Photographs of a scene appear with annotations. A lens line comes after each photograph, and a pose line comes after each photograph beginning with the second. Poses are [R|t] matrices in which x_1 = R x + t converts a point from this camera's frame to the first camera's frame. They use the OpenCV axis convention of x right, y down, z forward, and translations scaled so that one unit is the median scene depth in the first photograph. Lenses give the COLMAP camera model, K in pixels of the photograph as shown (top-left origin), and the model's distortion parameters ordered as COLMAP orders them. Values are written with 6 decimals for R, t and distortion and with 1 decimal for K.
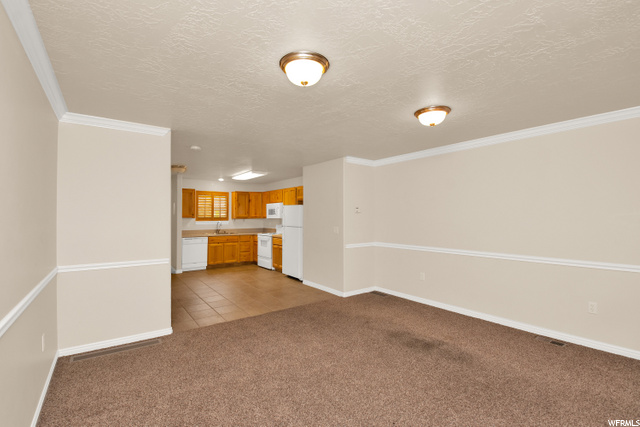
lens RADIAL K [[265.8, 0, 320.0], [0, 265.8, 213.5], [0, 0, 1]] dist [0.011653, -0.017564]
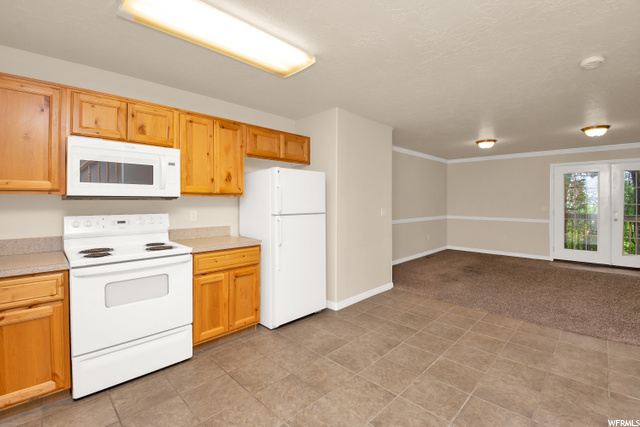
lens RADIAL K [[287.6, 0, 315.3], [0, 287.6, 202.5], [0, 0, 1]] dist [0.012779, -0.024540]
pose [[-0.123405, -0.003459, 0.992350, -0.502060], [-0.018360, 0.999831, 0.001201, 0.021057], [-0.992187, -0.018072, -0.123448, 0.828974]]
